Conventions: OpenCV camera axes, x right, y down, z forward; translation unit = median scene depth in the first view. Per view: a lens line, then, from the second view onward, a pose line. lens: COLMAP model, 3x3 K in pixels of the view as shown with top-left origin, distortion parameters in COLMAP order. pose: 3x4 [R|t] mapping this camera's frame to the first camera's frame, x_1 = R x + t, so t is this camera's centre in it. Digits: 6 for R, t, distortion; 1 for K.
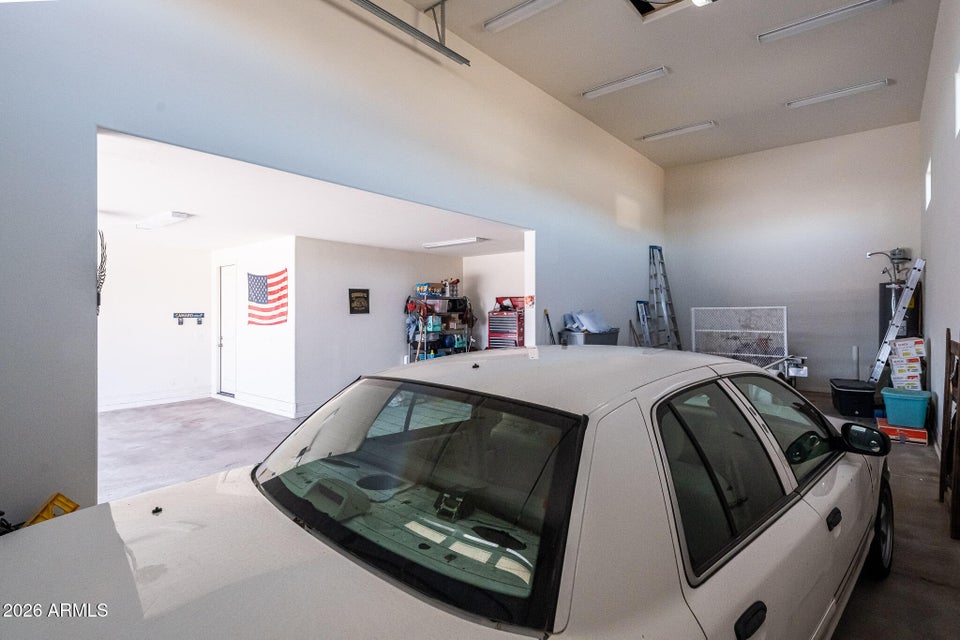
lens RADIAL K [[480.4, 0, 478.2], [0, 480.4, 315.7], [0, 0, 1]] dist [-0.002379, -0.000365]
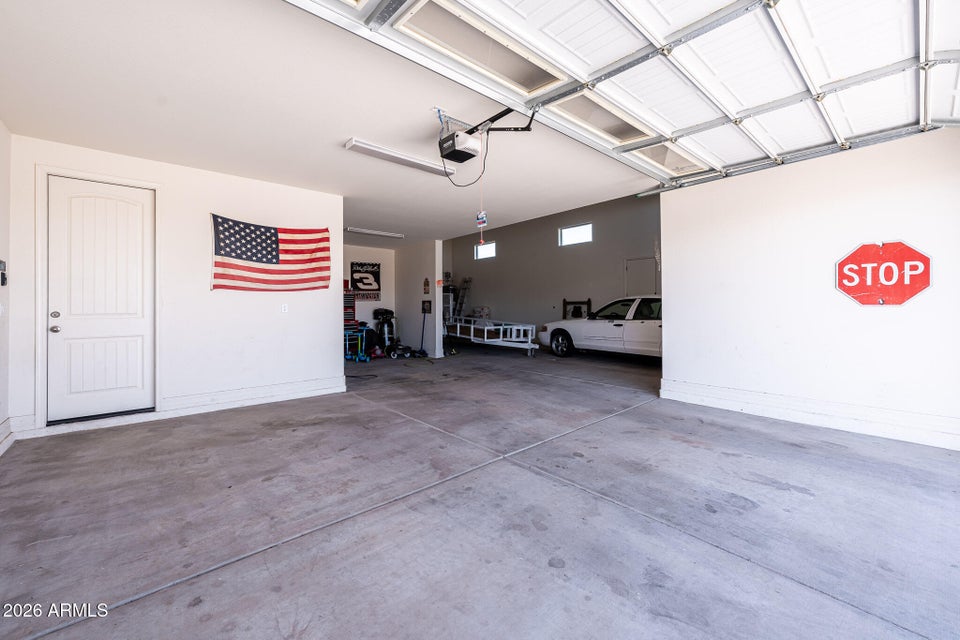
lens RADIAL K [[394.1, 0, 476.5], [0, 394.1, 315.3], [0, 0, 1]] dist [0.001266, 0.000015]
pose [[0.159168, -0.015840, 0.987124, -1.029171], [0.010199, 0.999844, 0.014400, 0.053320], [-0.987199, 0.007776, 0.159305, 0.579865]]
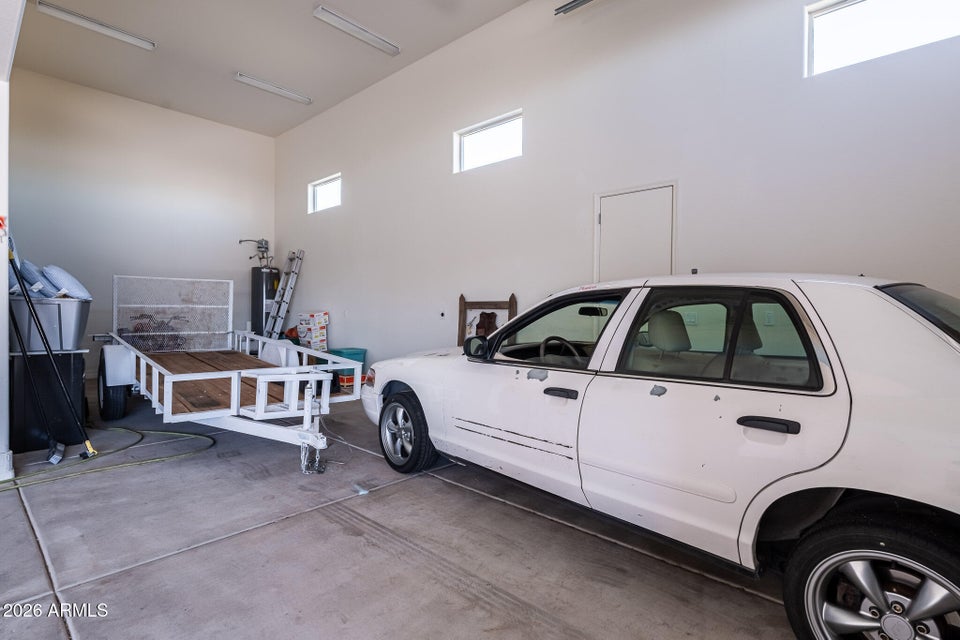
lens RADIAL K [[480.4, 0, 480.3], [0, 480.4, 316.4], [0, 0, 1]] dist [-0.002379, -0.000365]
pose [[0.058308, -0.005969, 0.998281, -0.291408], [0.000488, 0.999982, 0.005951, 0.046035], [-0.998298, 0.000140, 0.058310, 0.417307]]
